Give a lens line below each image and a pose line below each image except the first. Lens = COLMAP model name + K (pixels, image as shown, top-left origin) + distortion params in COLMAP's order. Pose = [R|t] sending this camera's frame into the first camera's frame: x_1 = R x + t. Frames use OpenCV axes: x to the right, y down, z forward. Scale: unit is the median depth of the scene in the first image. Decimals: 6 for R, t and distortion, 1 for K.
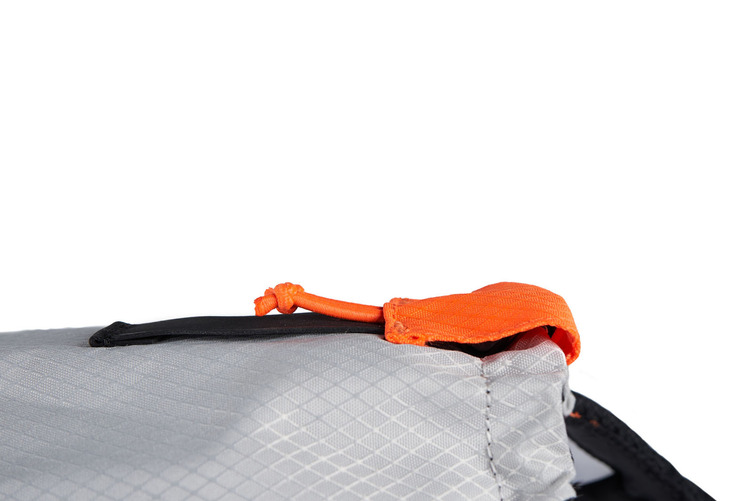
lens RADIAL K [[1823.2, 0, 376.0], [0, 1823.2, 250.5], [0, 0, 1]] dist [0.019427, 0.262207]
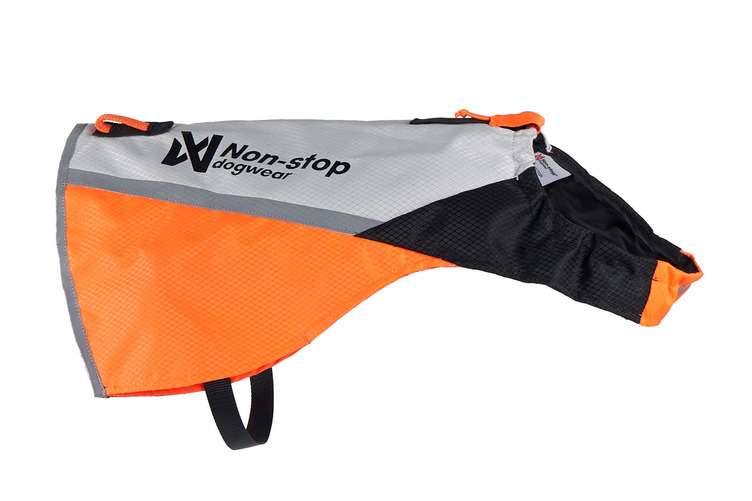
lens RADIAL K [[1823.2, 0, 376.0], [0, 1823.2, 250.5], [0, 0, 1]] dist [0.019427, 0.262207]
pose [[0.991497, 0.047378, -0.121197, 0.241784], [-0.035531, 0.994542, 0.098106, -0.054292], [0.125183, -0.092965, 0.987768, -2.758797]]
